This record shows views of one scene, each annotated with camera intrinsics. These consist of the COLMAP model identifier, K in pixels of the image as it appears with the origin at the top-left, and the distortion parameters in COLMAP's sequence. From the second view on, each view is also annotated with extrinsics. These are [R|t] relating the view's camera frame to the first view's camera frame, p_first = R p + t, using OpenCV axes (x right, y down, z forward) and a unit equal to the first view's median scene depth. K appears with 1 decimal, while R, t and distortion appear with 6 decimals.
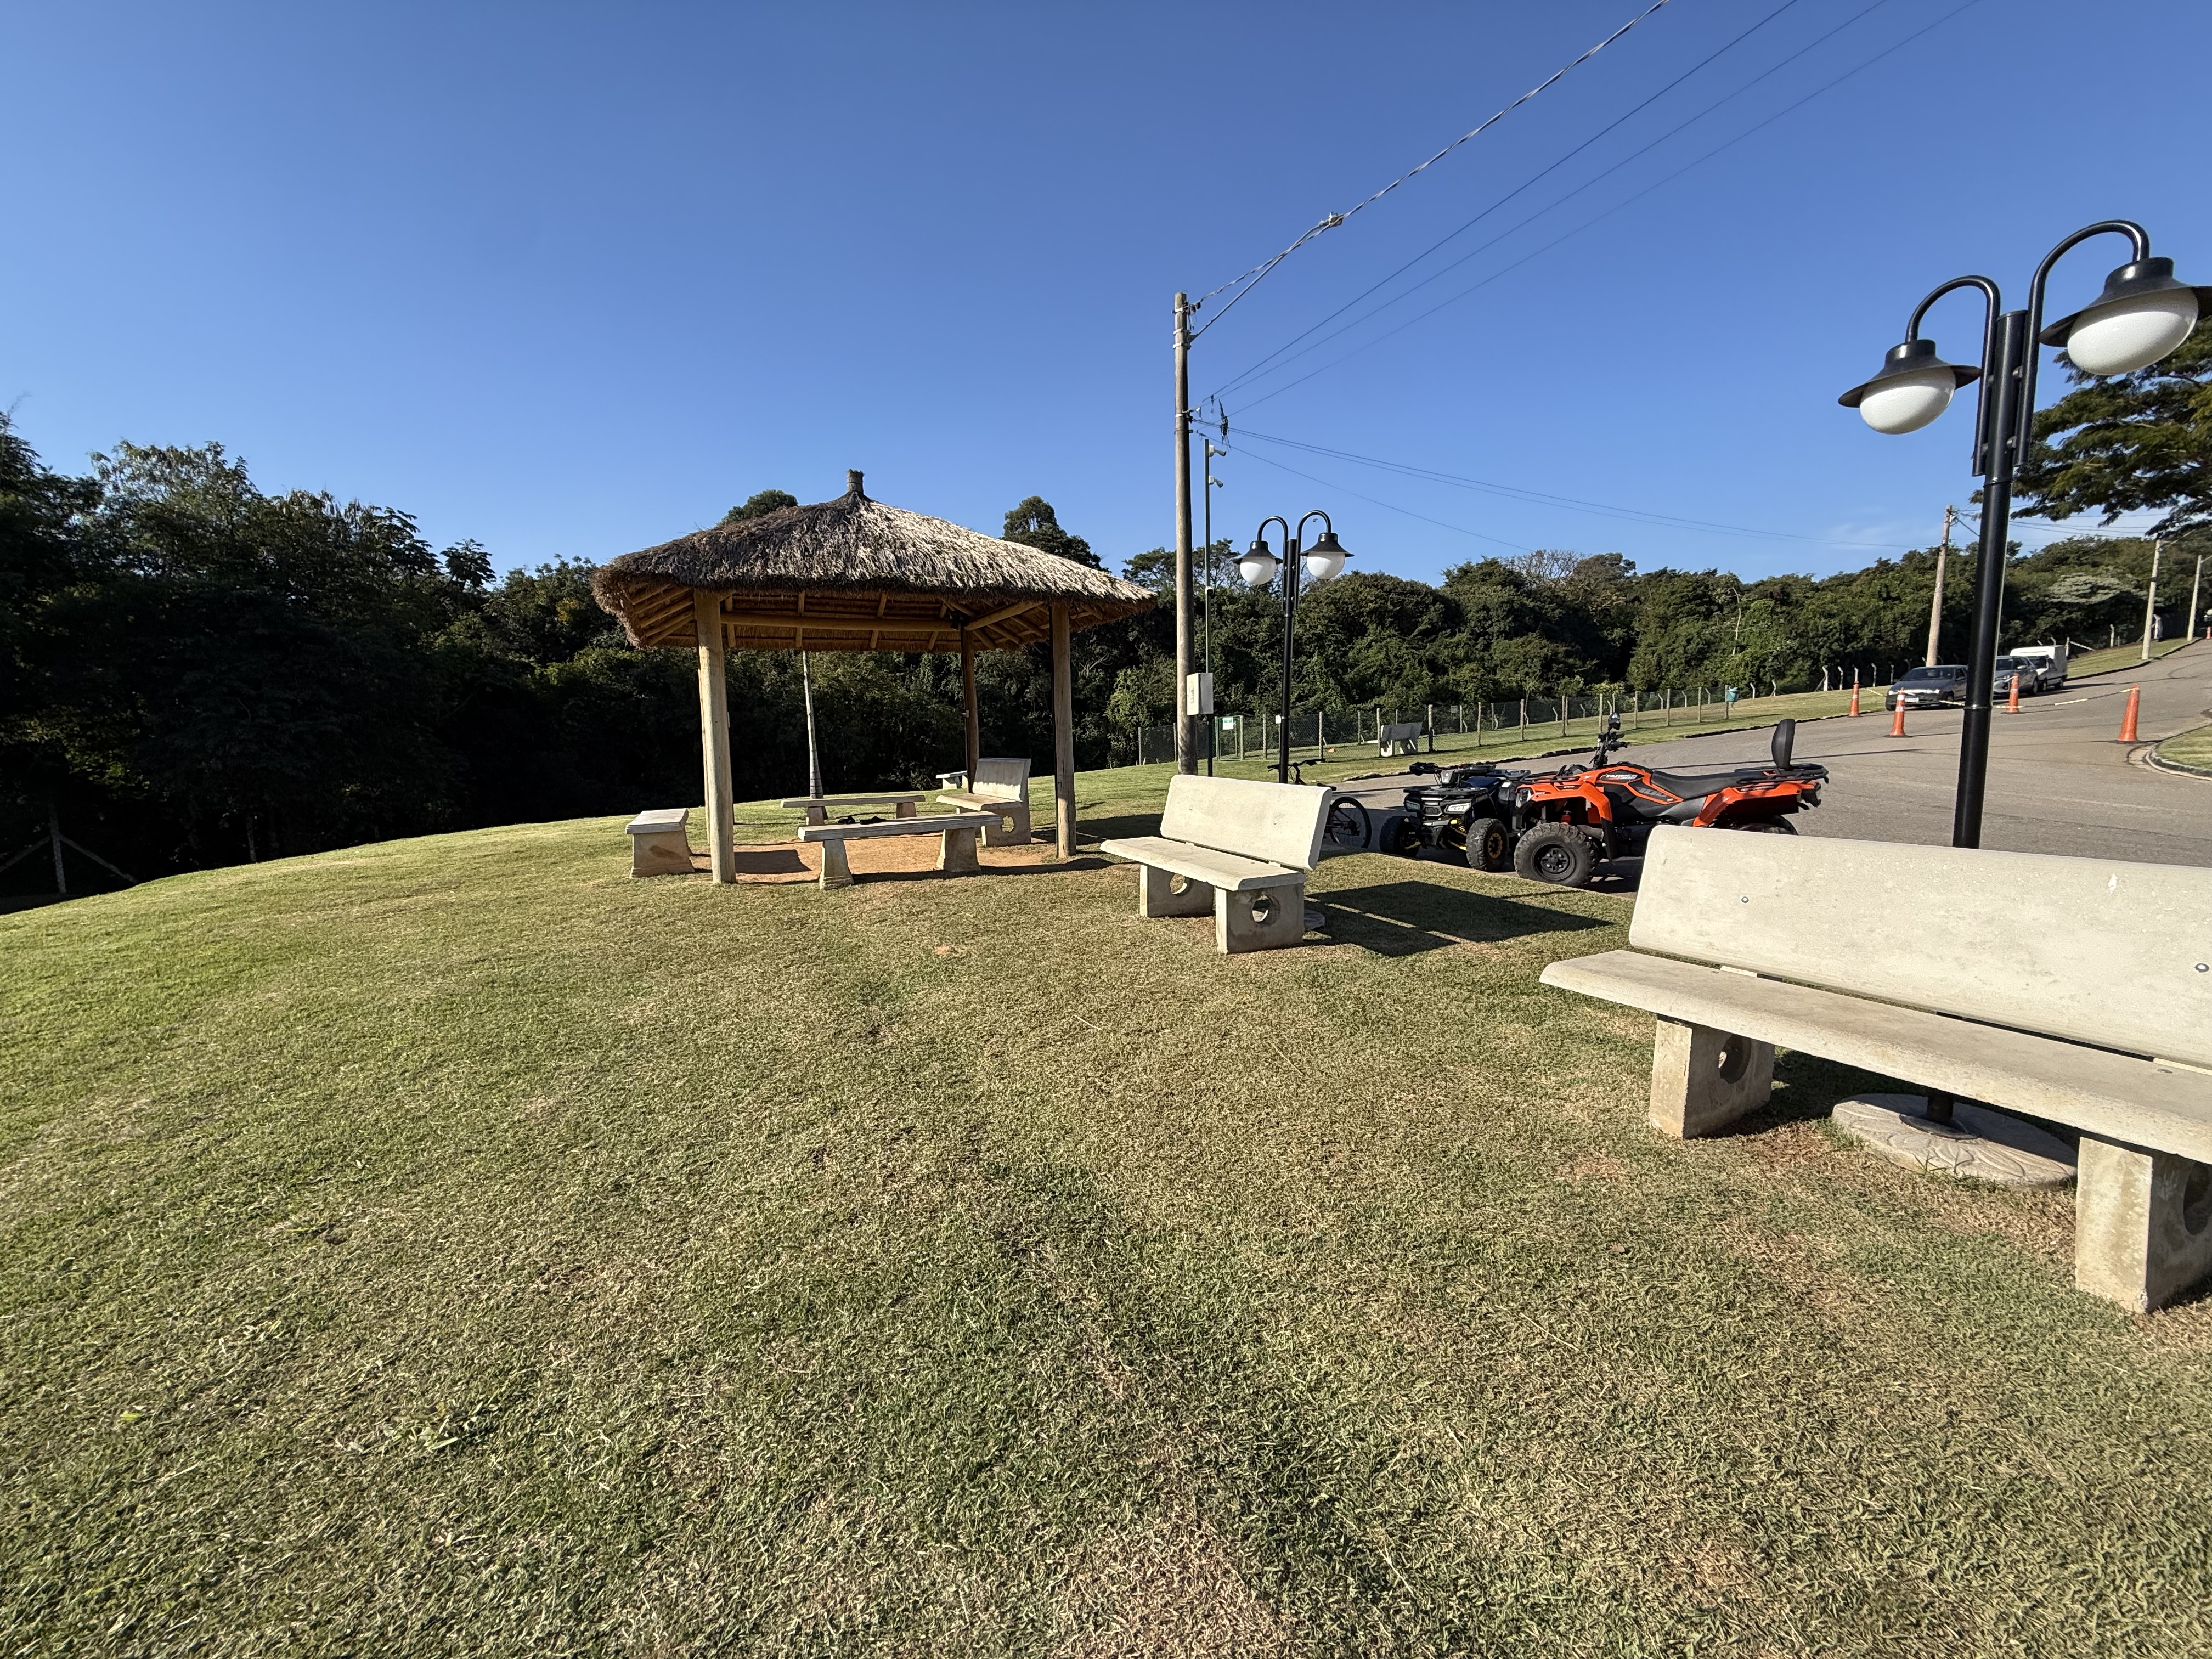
lens RADIAL K [[879.8, 0, 1106.0], [0, 879.8, 829.5], [0, 0, 1]] dist [0.000229, 0.000103]
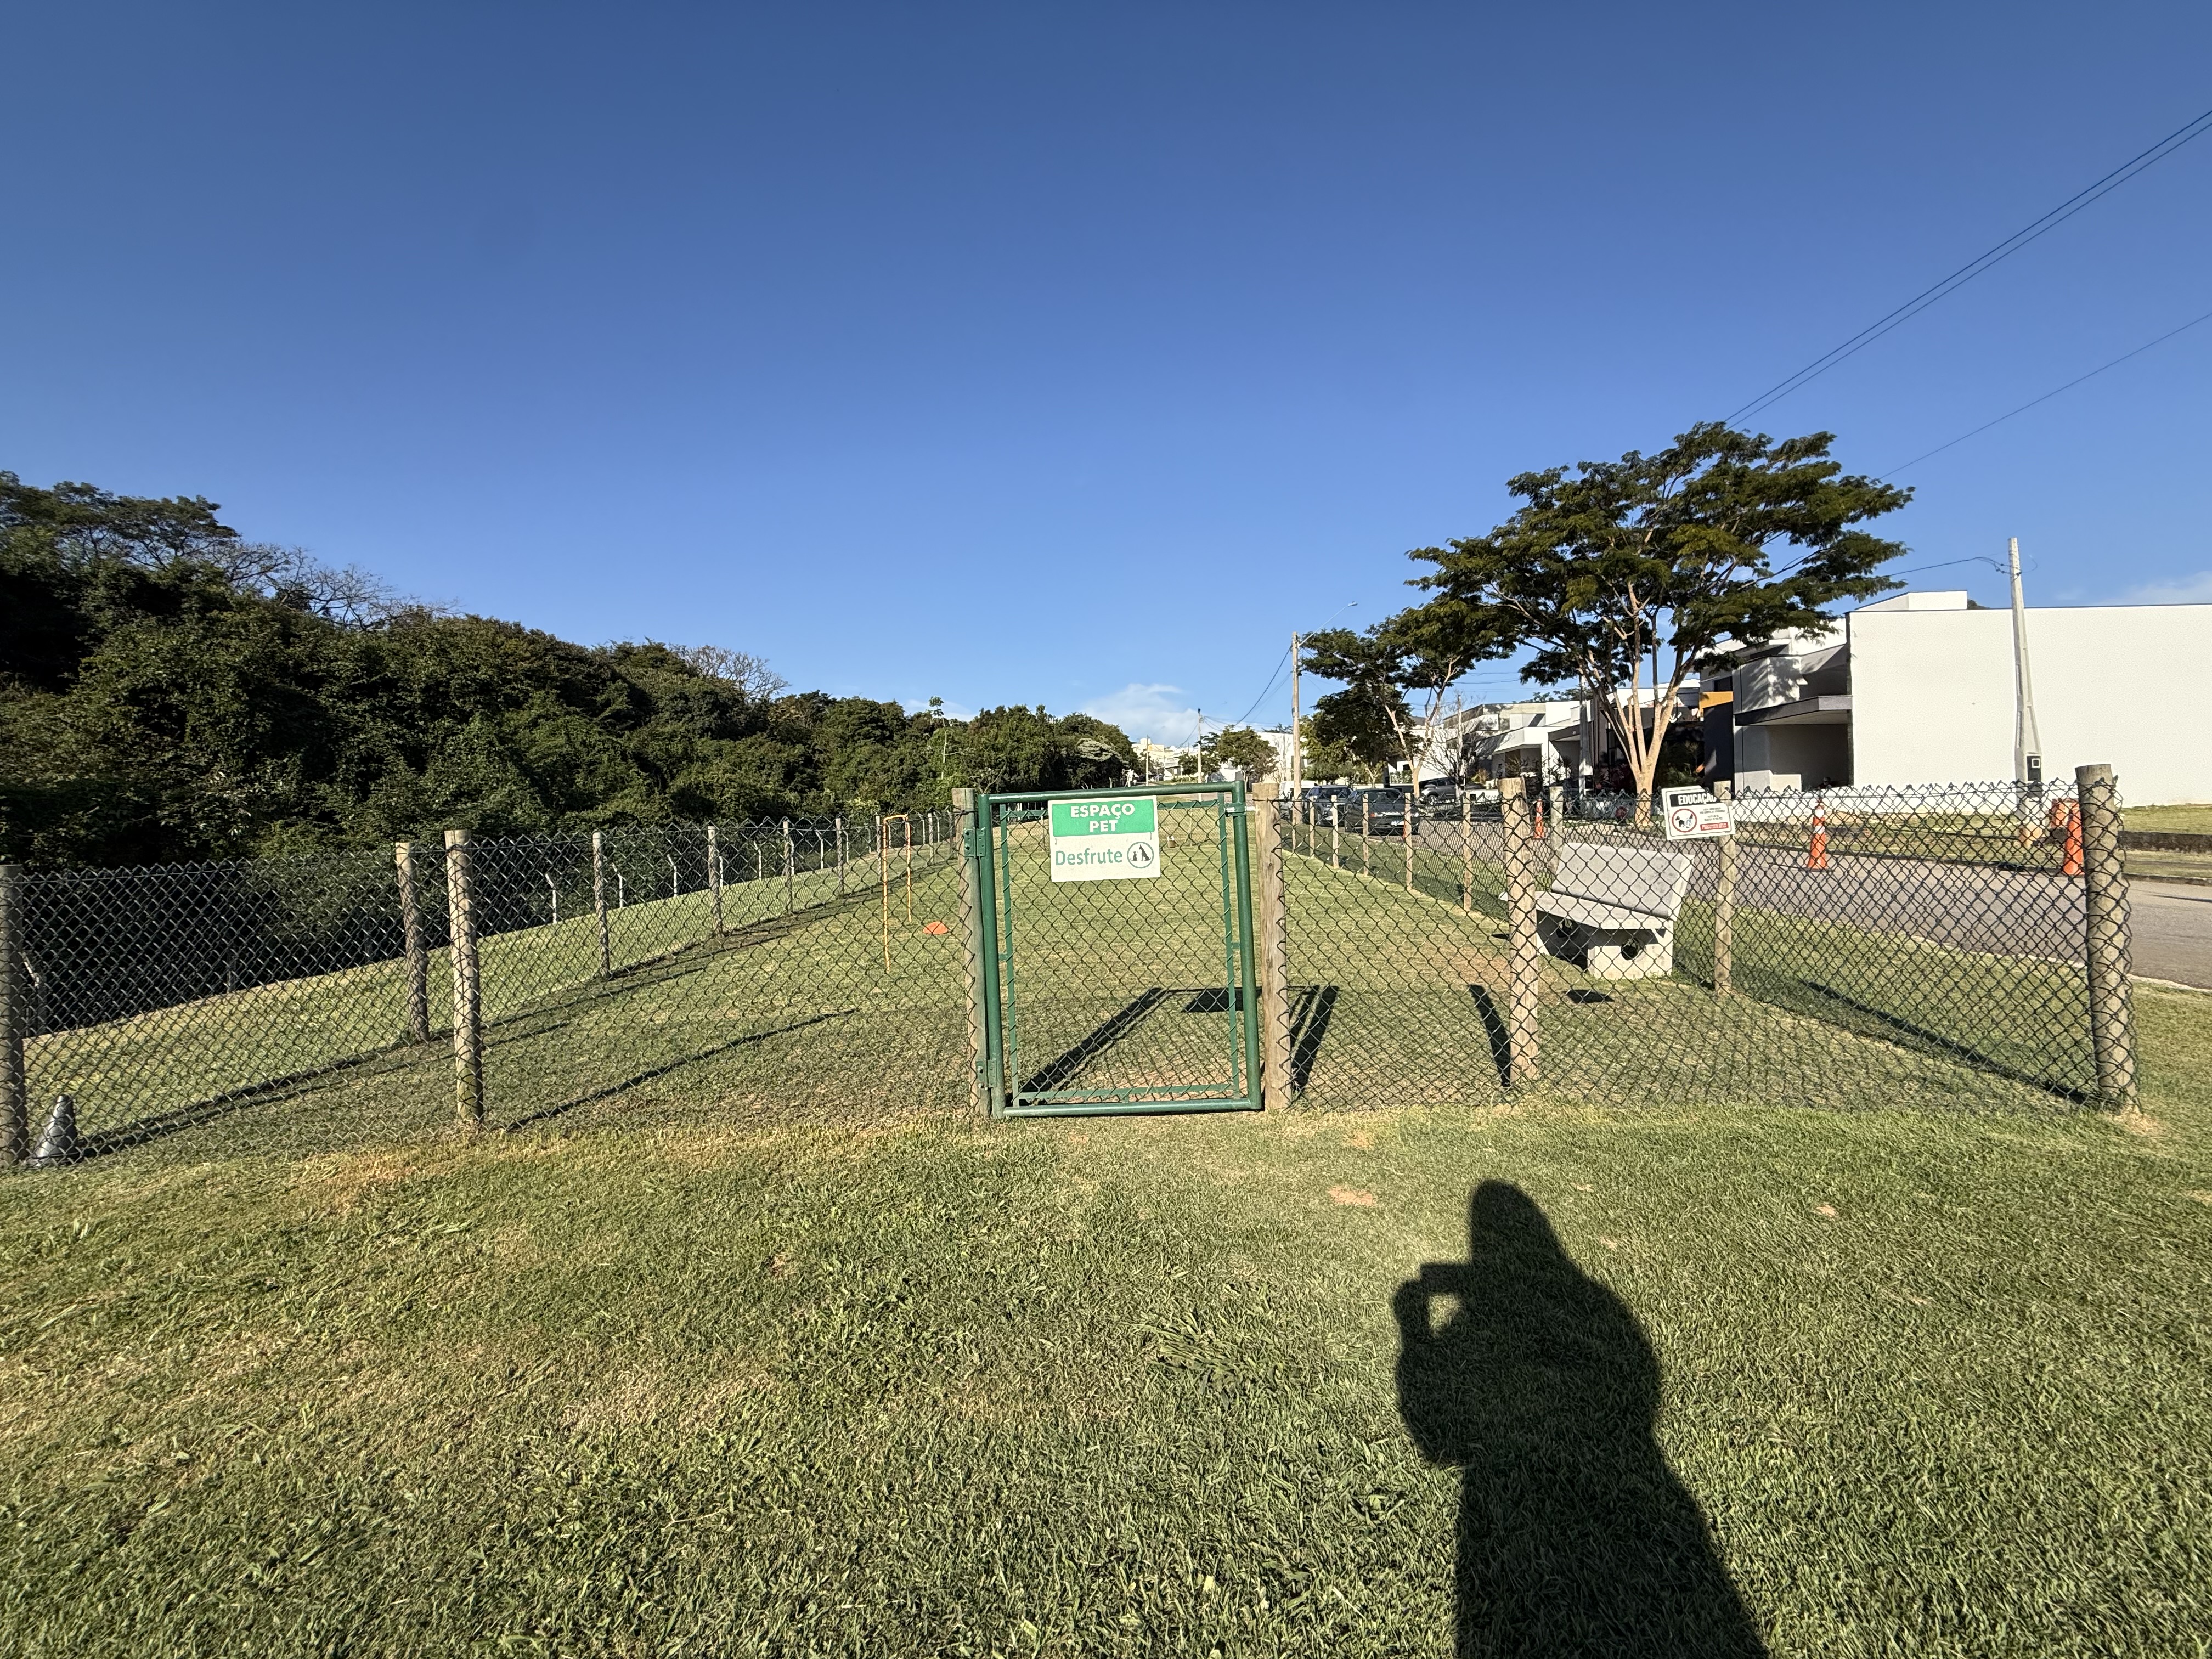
lens RADIAL K [[879.8, 0, 1106.0], [0, 879.8, 829.5], [0, 0, 1]] dist [0.000229, 0.000103]
pose [[0.564736, 0.021651, 0.824987, 0.010984], [0.092712, 0.991663, -0.089490, -0.037461], [-0.820047, 0.127024, 0.558021, 0.309999]]
